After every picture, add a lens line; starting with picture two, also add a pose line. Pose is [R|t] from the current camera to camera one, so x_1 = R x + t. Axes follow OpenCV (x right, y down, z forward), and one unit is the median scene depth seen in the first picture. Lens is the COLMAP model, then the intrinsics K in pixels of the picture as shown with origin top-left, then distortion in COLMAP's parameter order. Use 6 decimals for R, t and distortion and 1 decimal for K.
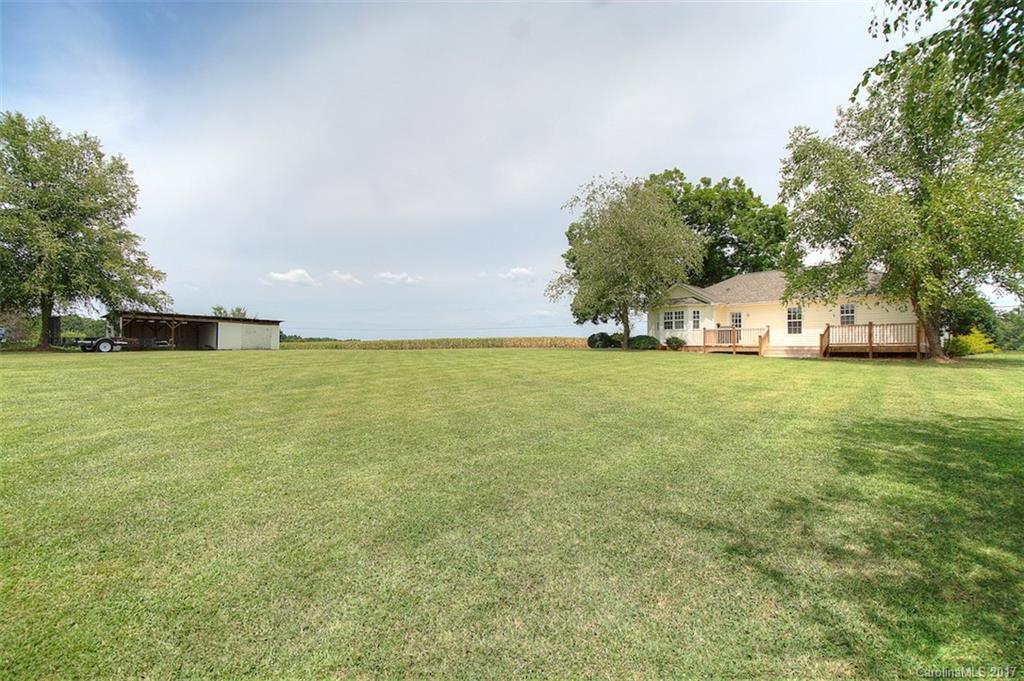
lens RADIAL K [[468.0, 0, 506.5], [0, 468.0, 340.2], [0, 0, 1]] dist [0.016835, -0.023416]
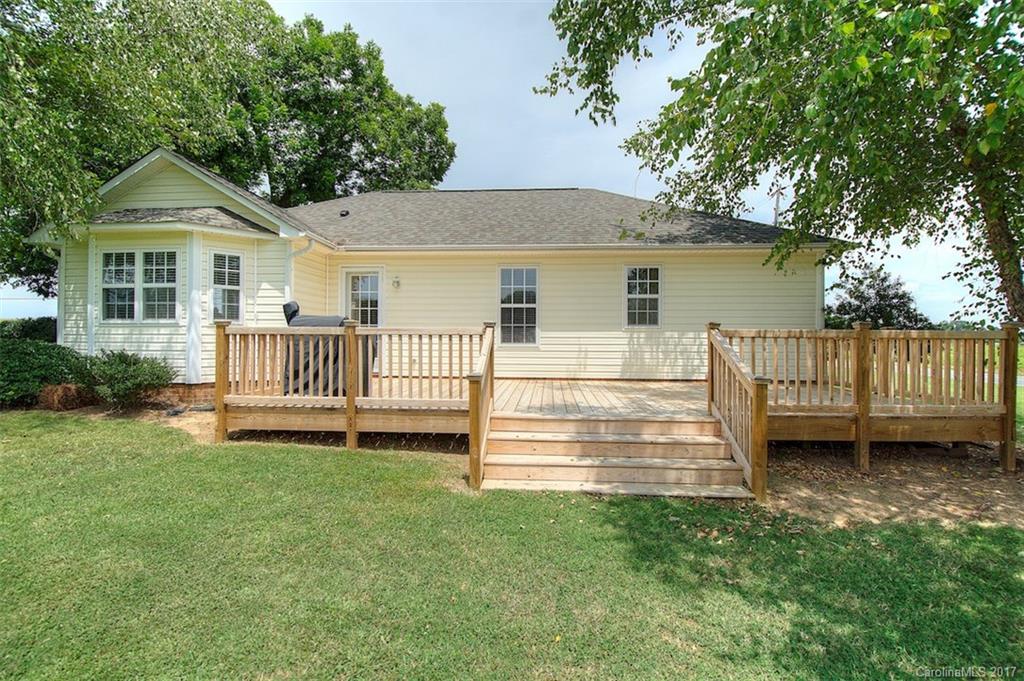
lens RADIAL K [[468.0, 0, 506.5], [0, 468.0, 340.2], [0, 0, 1]] dist [0.016835, -0.023416]
pose [[0.737174, -0.001489, 0.675701, 0.347861], [-0.017443, 0.999622, 0.021233, -0.022036], [-0.675478, -0.027438, 0.736870, 0.703685]]
